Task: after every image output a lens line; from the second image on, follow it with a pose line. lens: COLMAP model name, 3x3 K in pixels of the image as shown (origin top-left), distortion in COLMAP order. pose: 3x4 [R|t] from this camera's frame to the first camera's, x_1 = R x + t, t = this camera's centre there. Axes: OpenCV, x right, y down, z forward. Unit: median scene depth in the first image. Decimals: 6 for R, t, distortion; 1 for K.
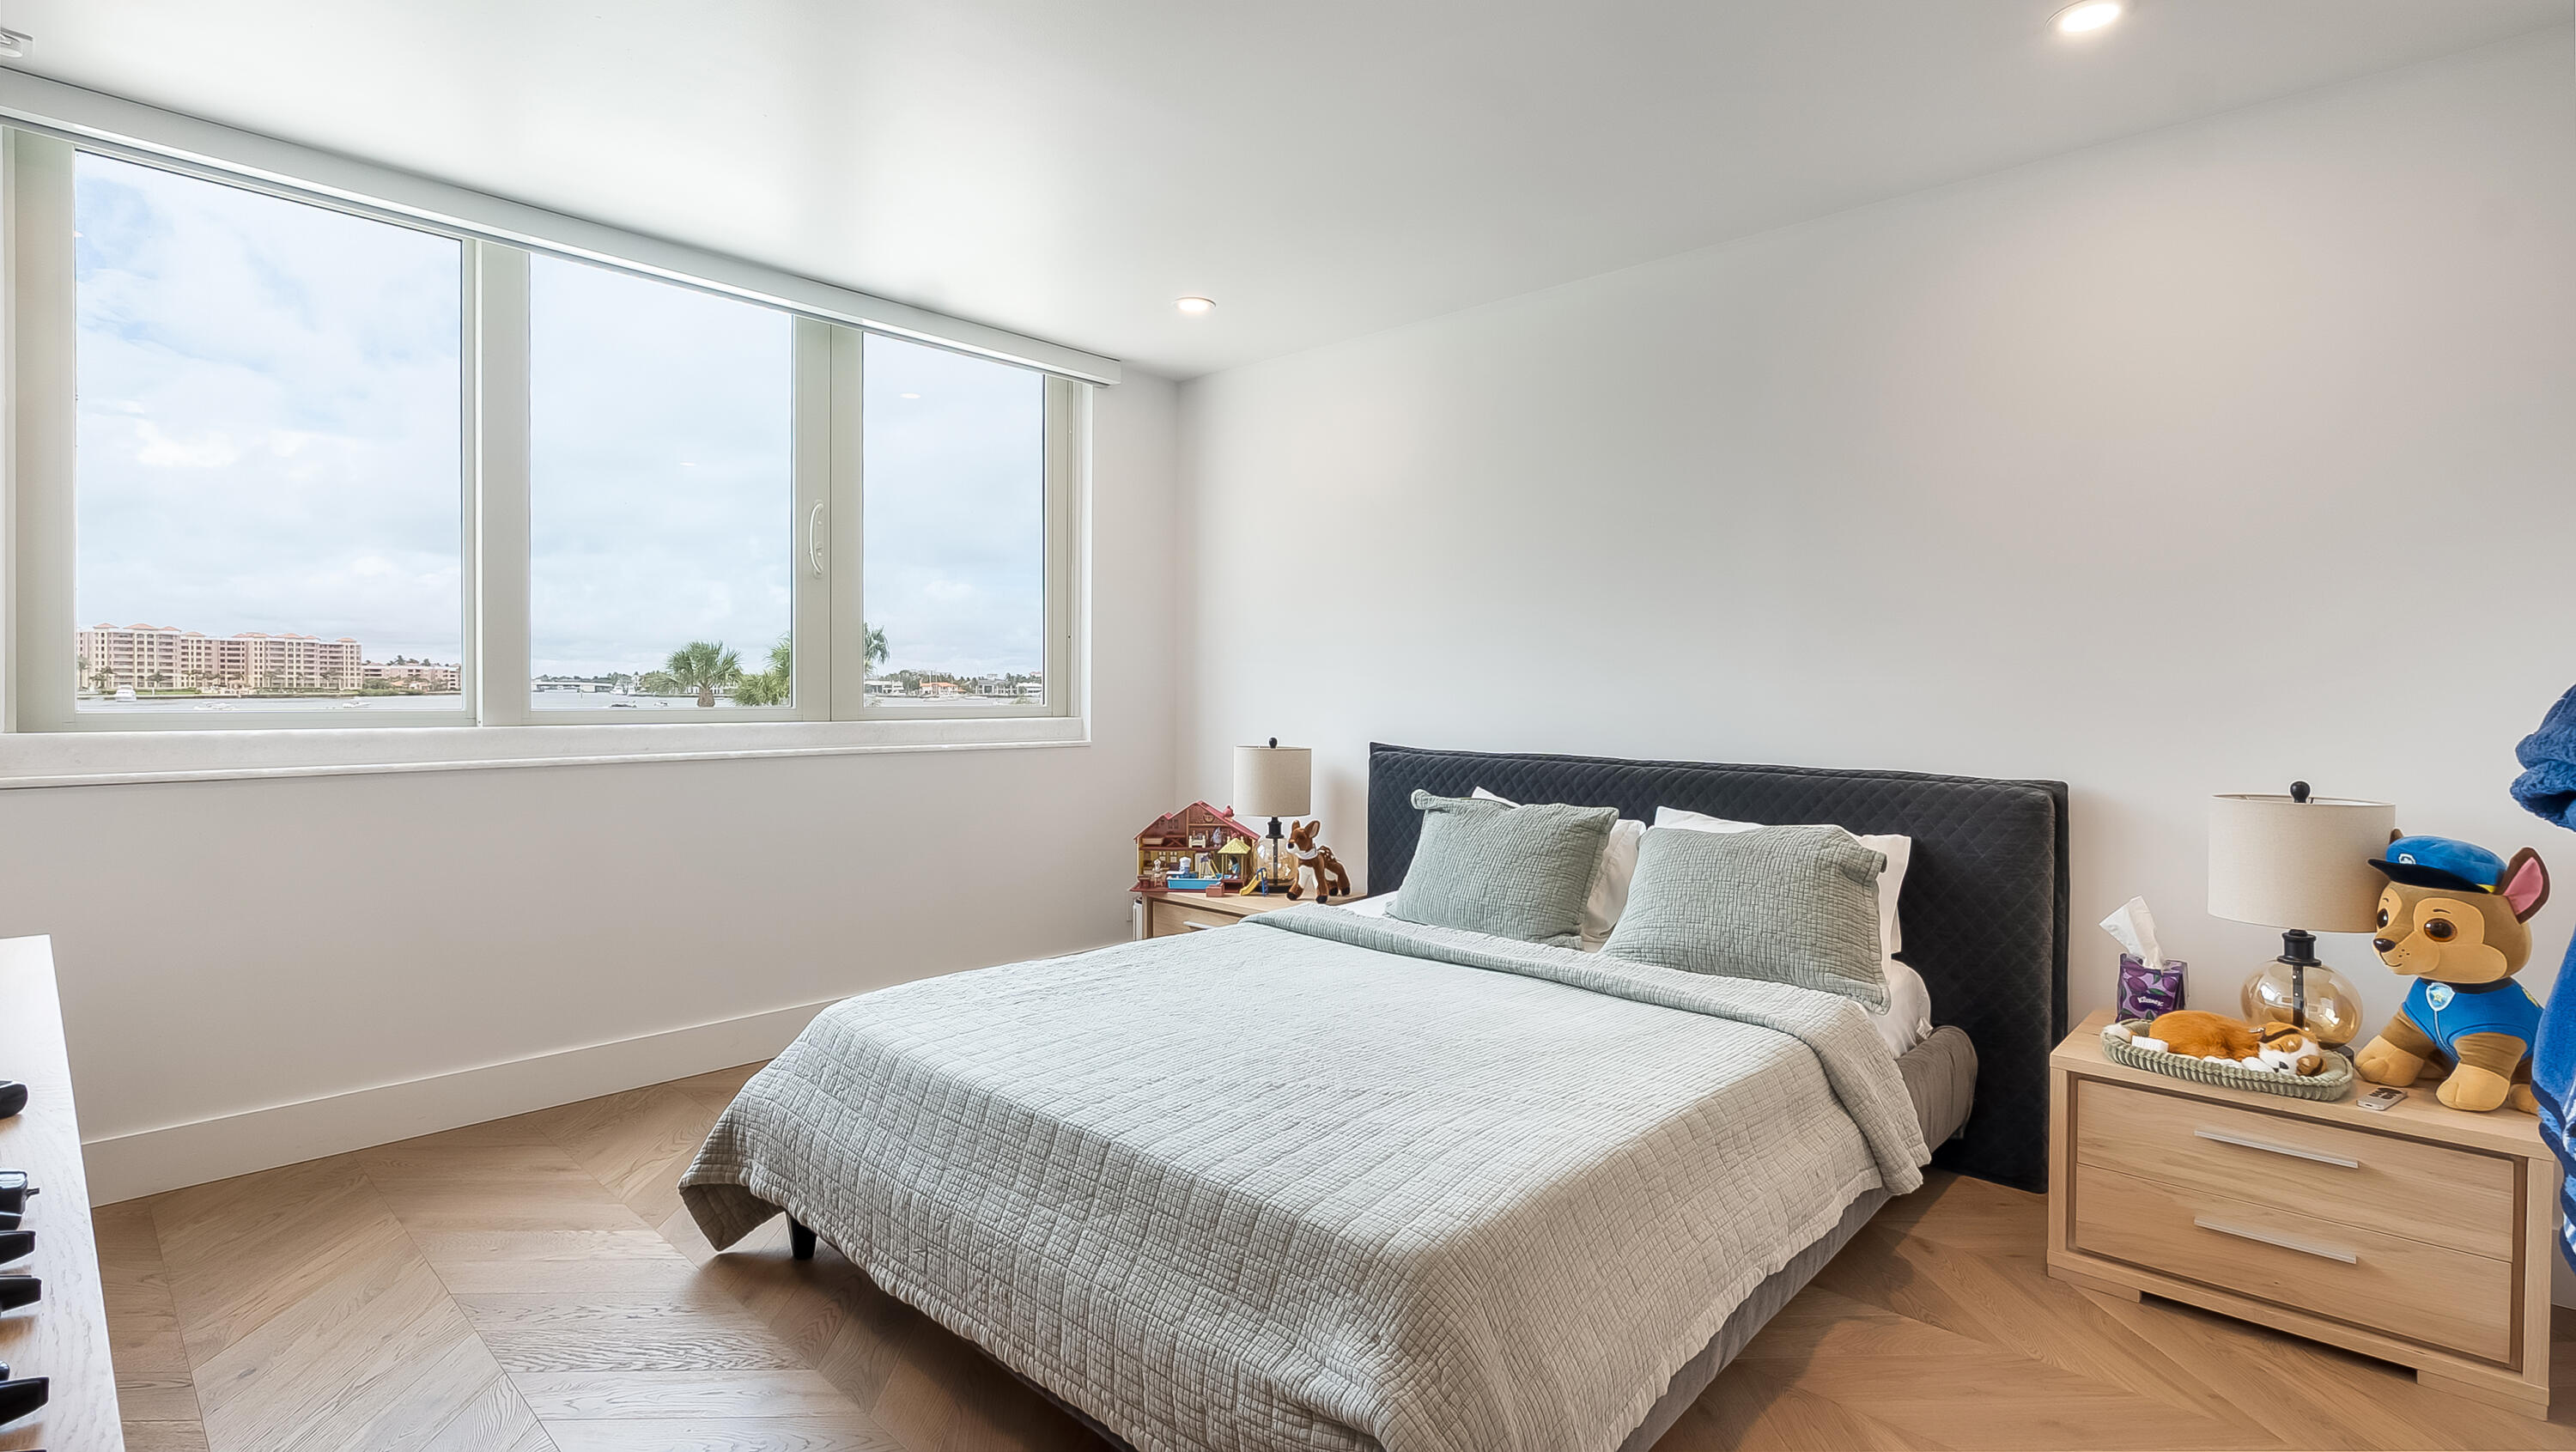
lens RADIAL K [[1188.1, 0, 1288.7], [0, 1188.1, 720.7], [0, 0, 1]] dist [-0.003854, 0.001067]
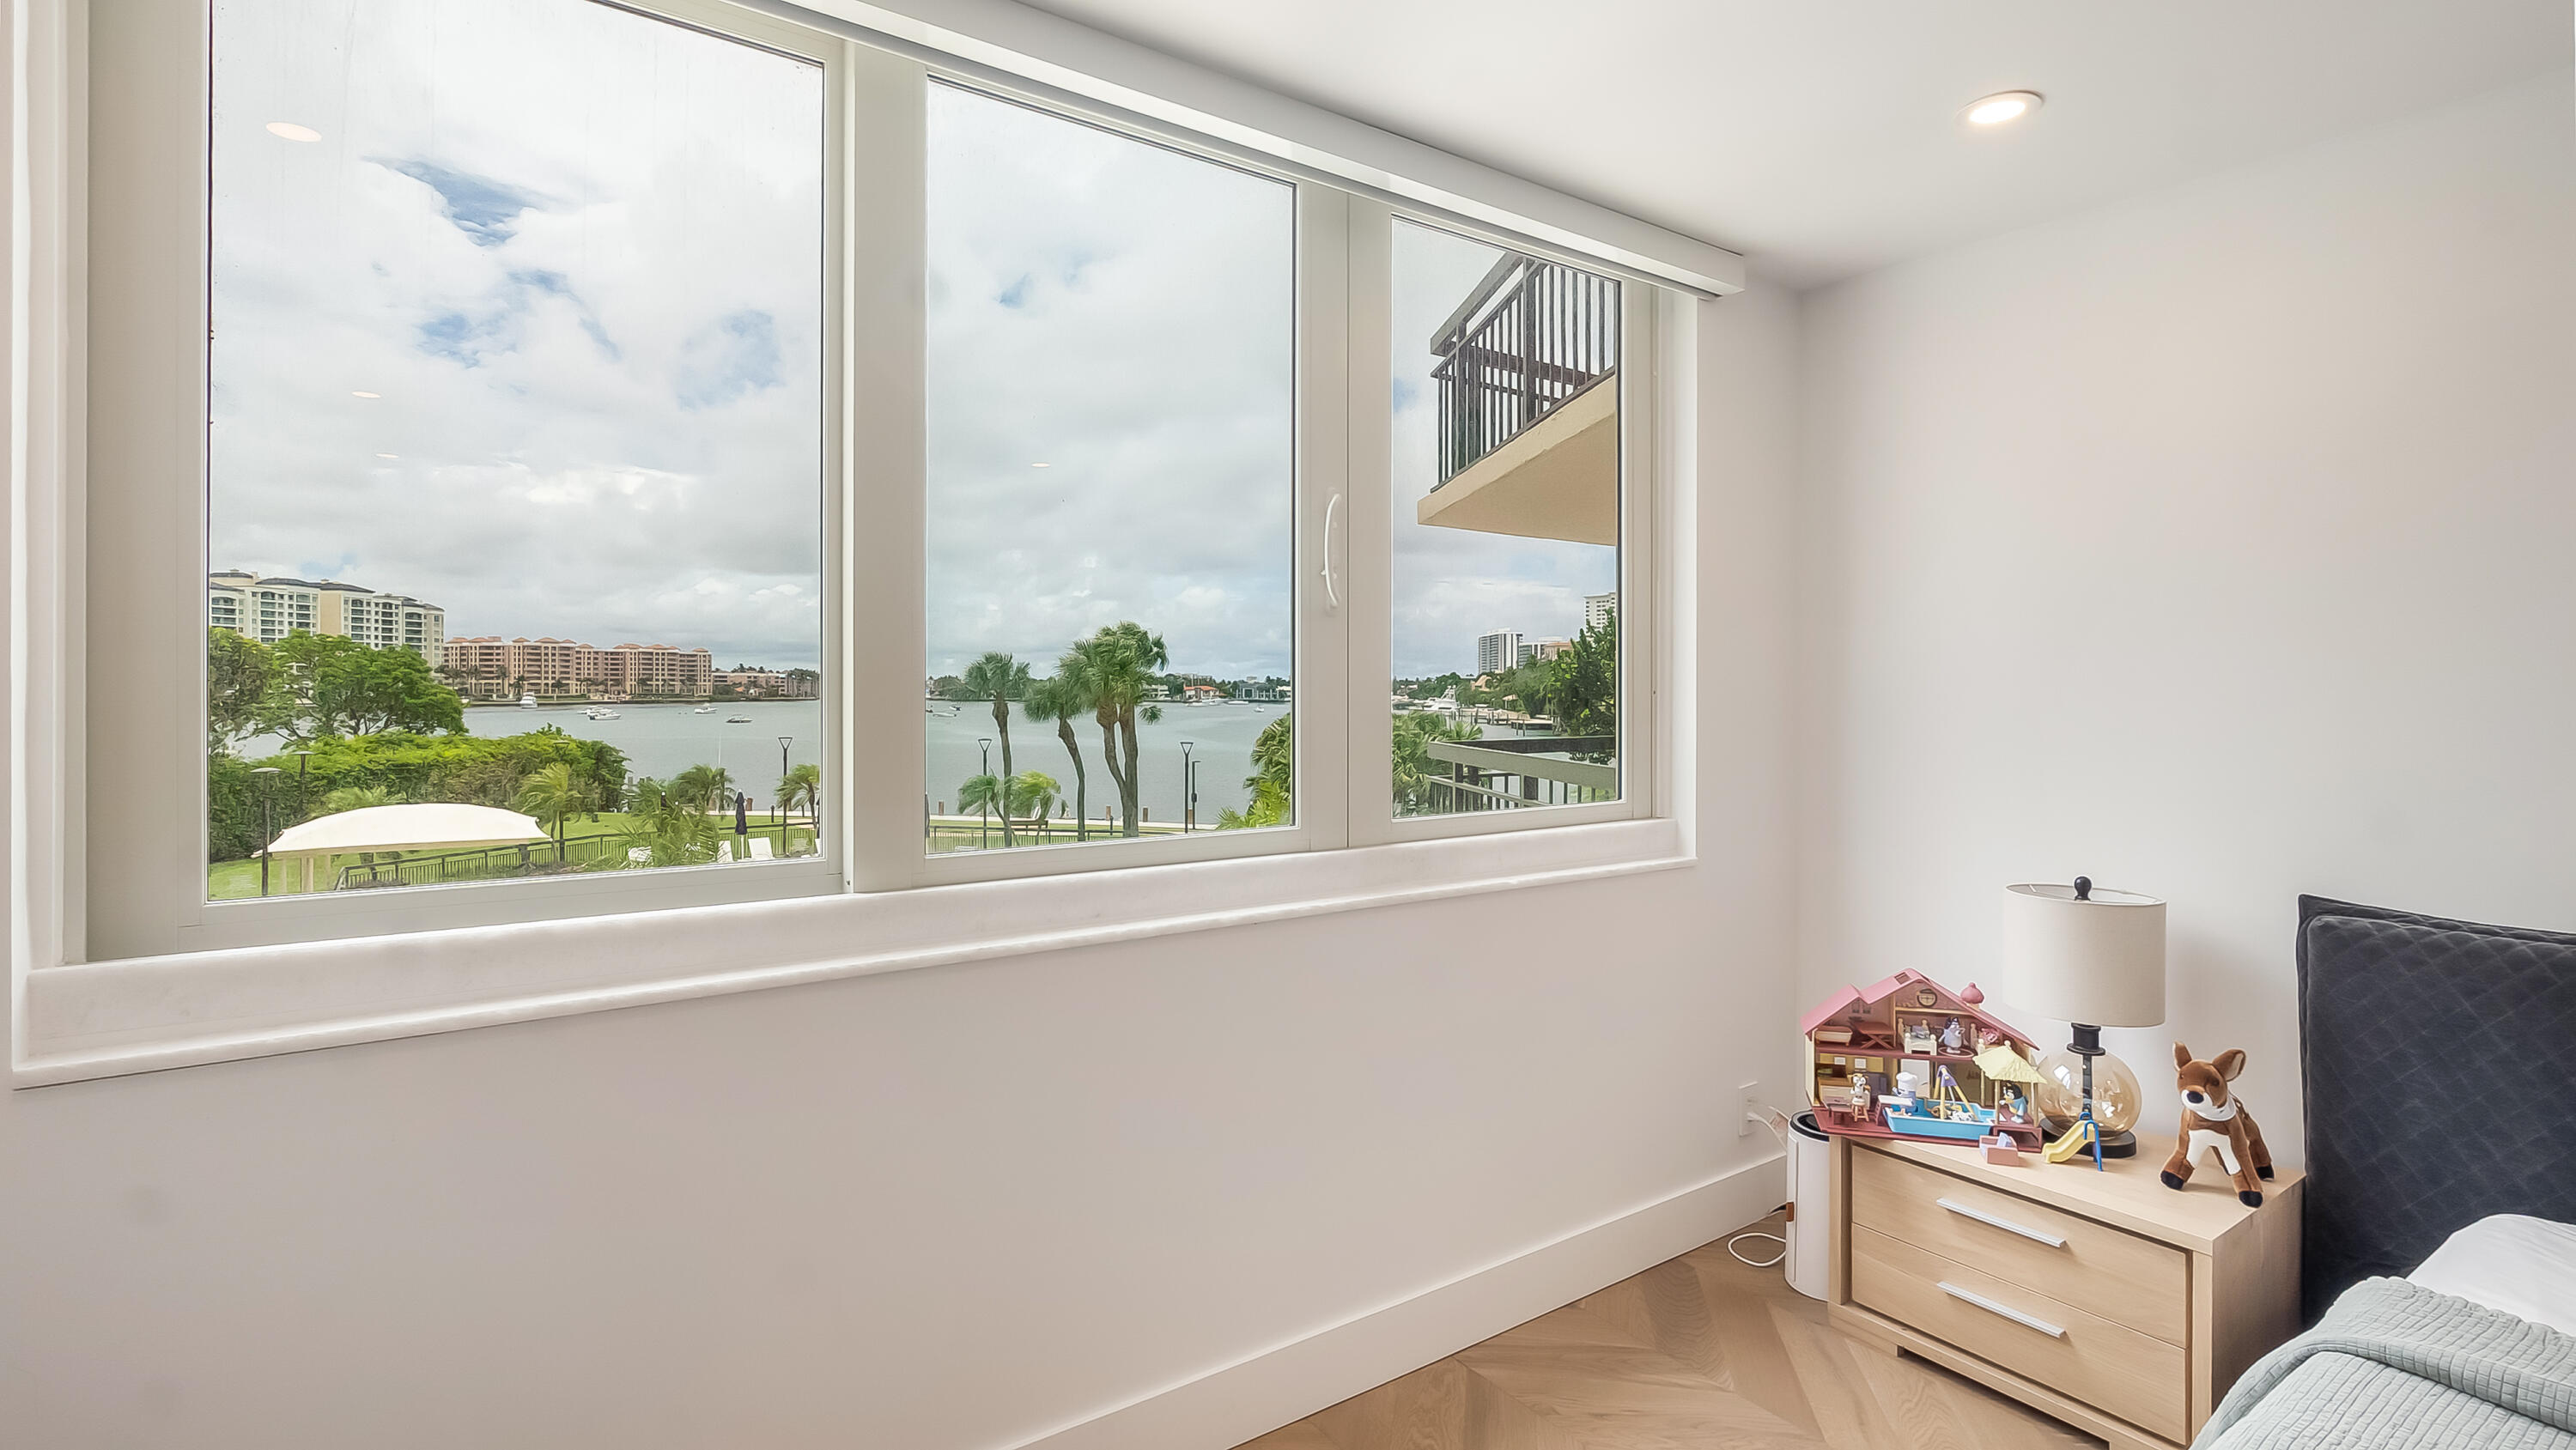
lens RADIAL K [[1193.3, 0, 1289.3], [0, 1193.3, 711.9], [0, 0, 1]] dist [-0.005228, 0.000387]
pose [[0.977576, -0.000060, -0.210582, -0.257019], [-0.001857, 0.999959, -0.008904, -0.057273], [0.210574, 0.009095, 0.977536, 0.349422]]
